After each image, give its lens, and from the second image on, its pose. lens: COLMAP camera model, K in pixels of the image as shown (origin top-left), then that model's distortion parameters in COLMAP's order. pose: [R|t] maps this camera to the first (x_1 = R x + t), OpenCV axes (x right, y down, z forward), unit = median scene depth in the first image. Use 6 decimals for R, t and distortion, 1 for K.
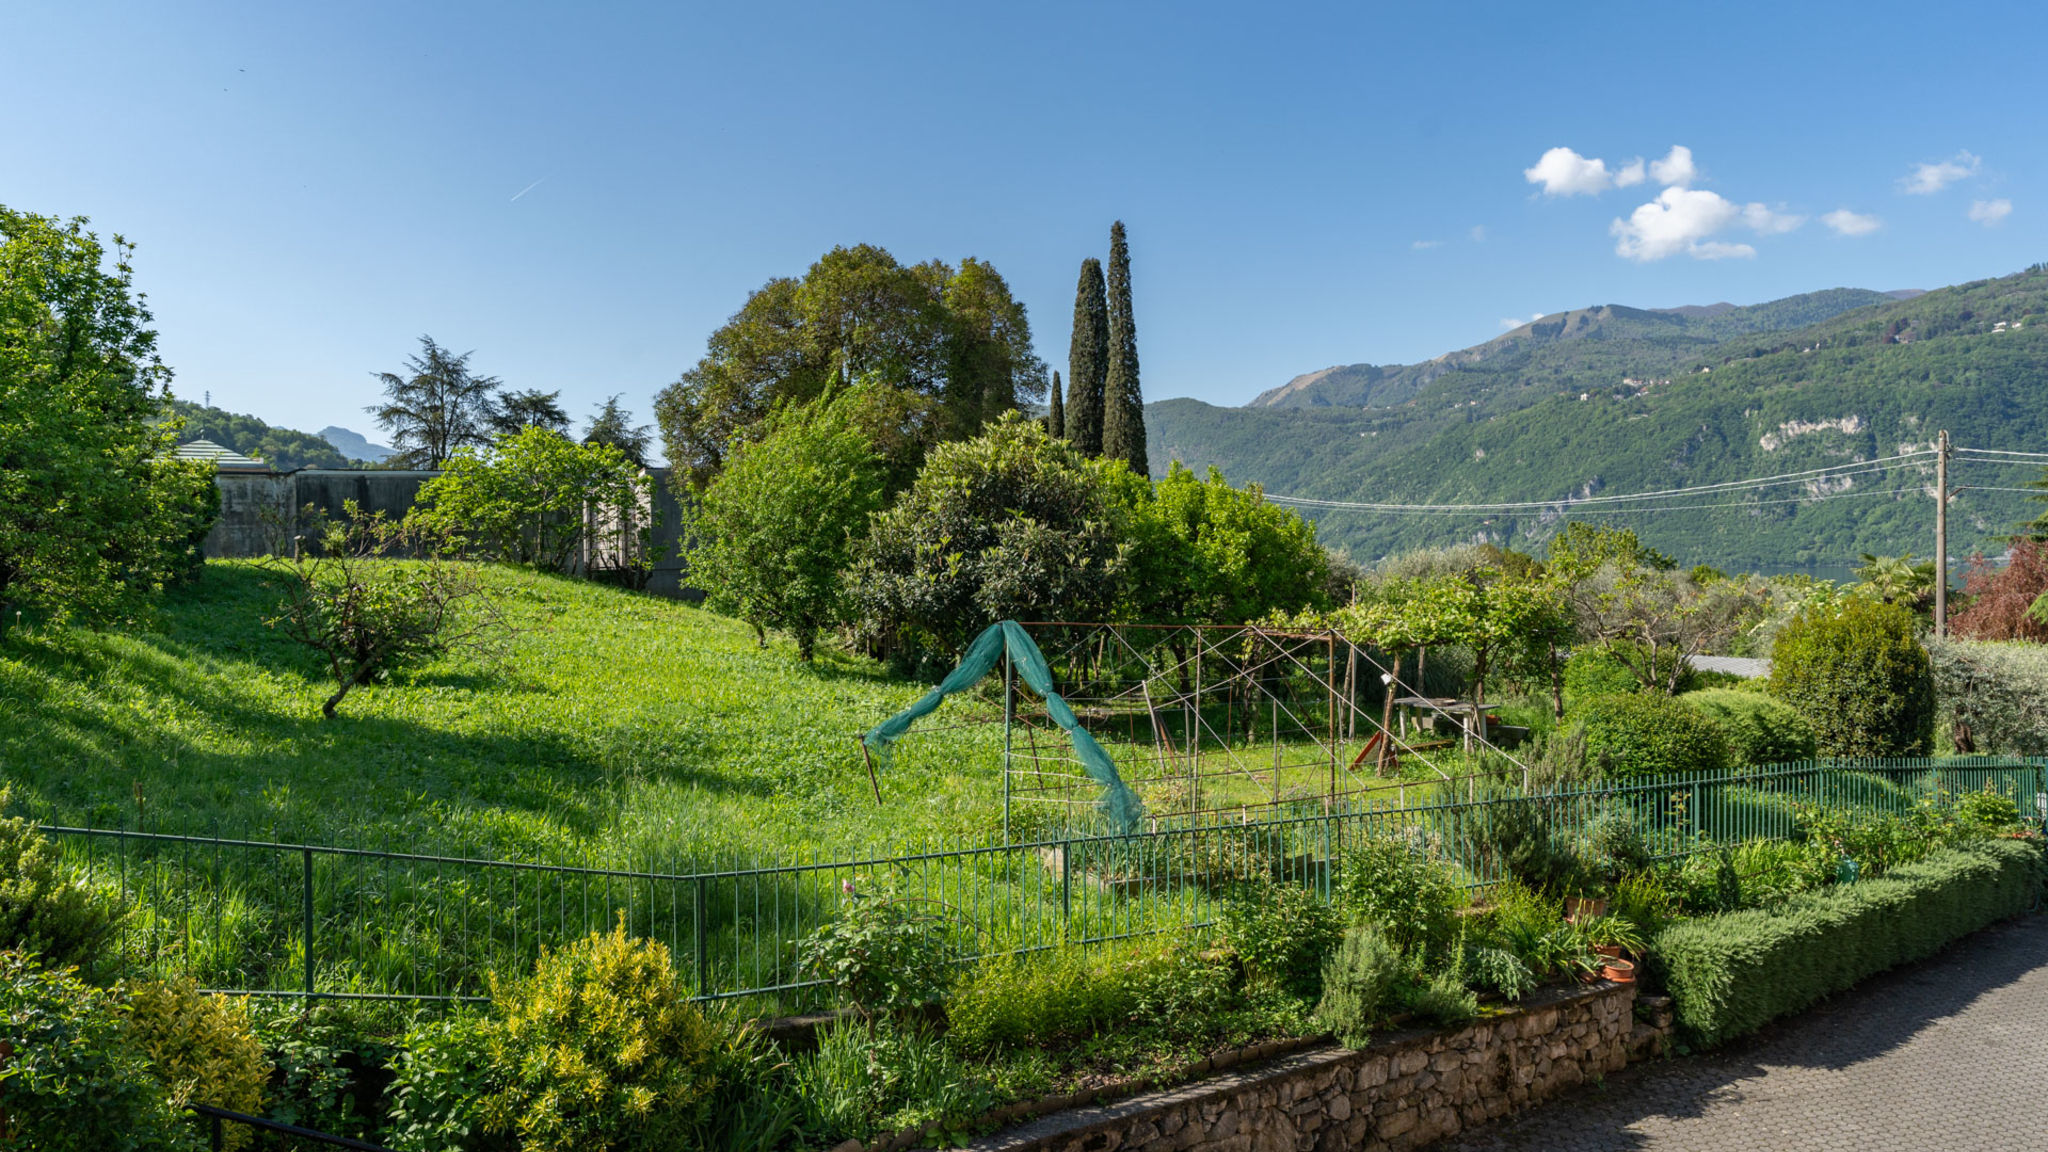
lens RADIAL K [[1205.9, 0, 1034.6], [0, 1205.9, 546.8], [0, 0, 1]] dist [-0.003541, 0.003202]
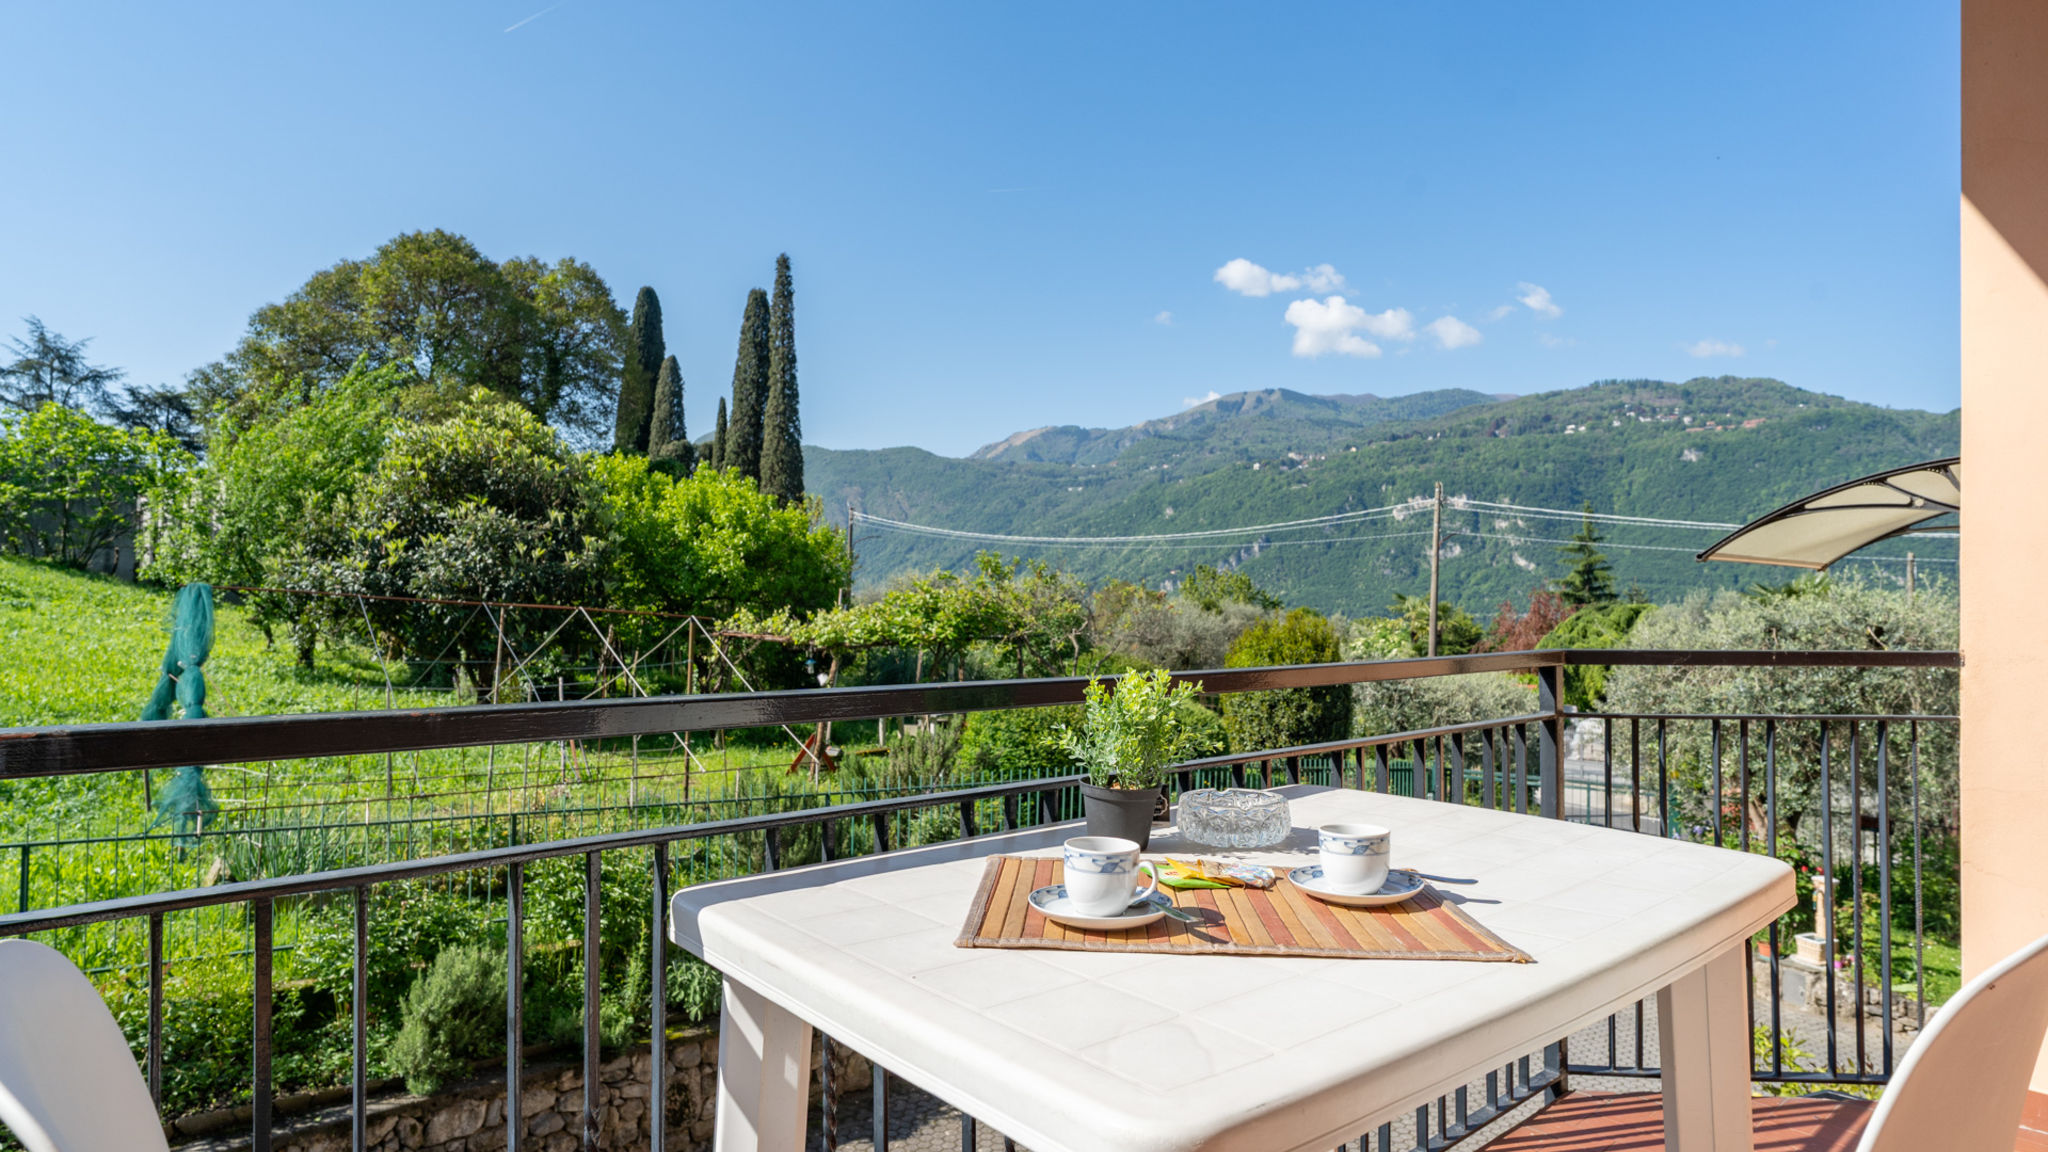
lens RADIAL K [[1120.0, 0, 1031.3], [0, 1120.0, 576.8], [0, 0, 1]] dist [-0.003634, 0.003410]
pose [[0.974339, 0.035076, 0.222334, 0.209710], [-0.033151, 0.999374, -0.012382, 0.027404], [-0.222629, 0.004694, 0.974892, 0.073991]]
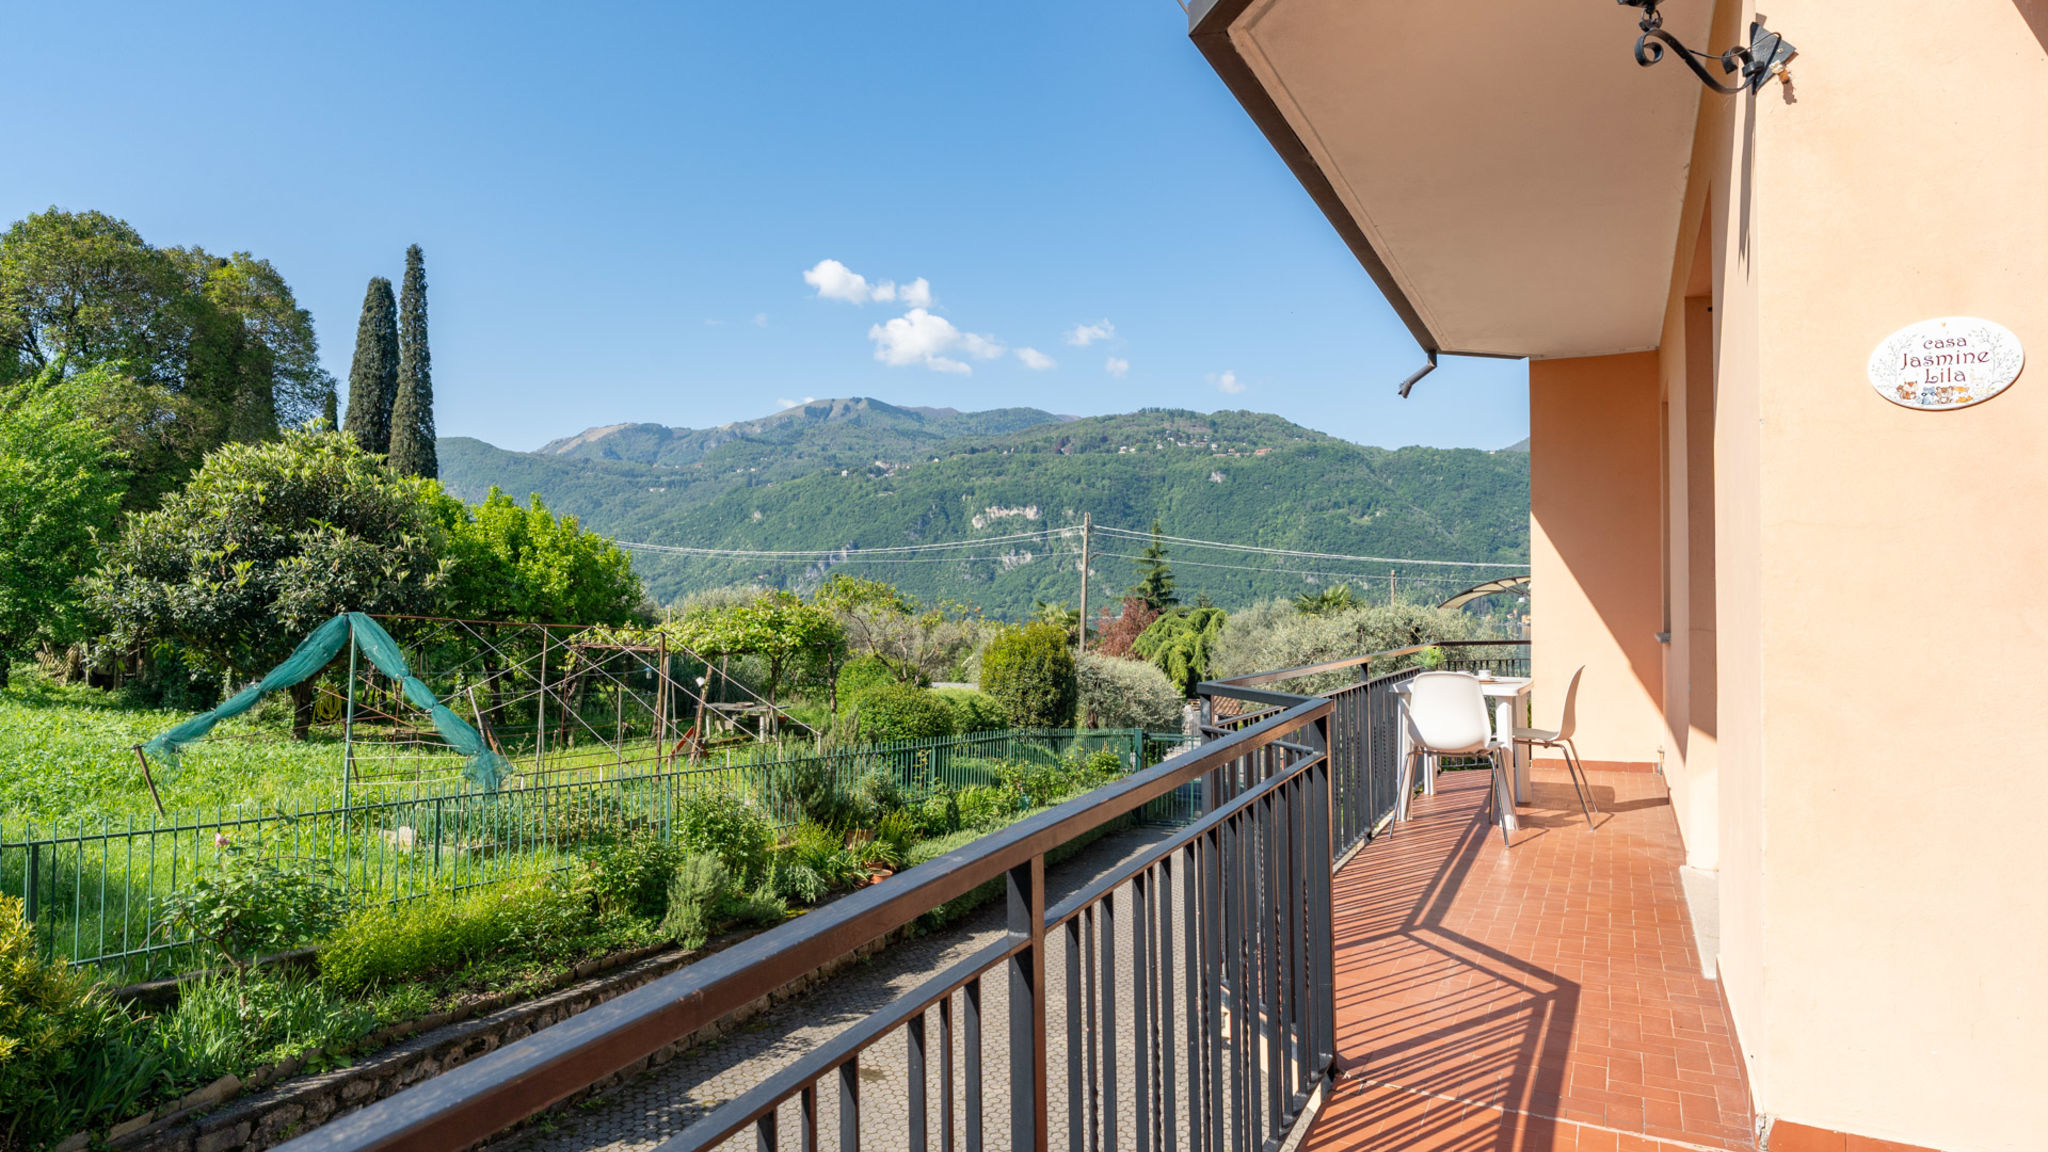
lens RADIAL K [[1120.0, 0, 1031.3], [0, 1120.0, 576.8], [0, 0, 1]] dist [-0.003634, 0.003410]
pose [[0.826481, 0.038394, 0.561654, -0.047647], [-0.027820, 0.999238, -0.027368, 0.023692], [-0.562276, 0.006994, 0.826920, -0.066730]]
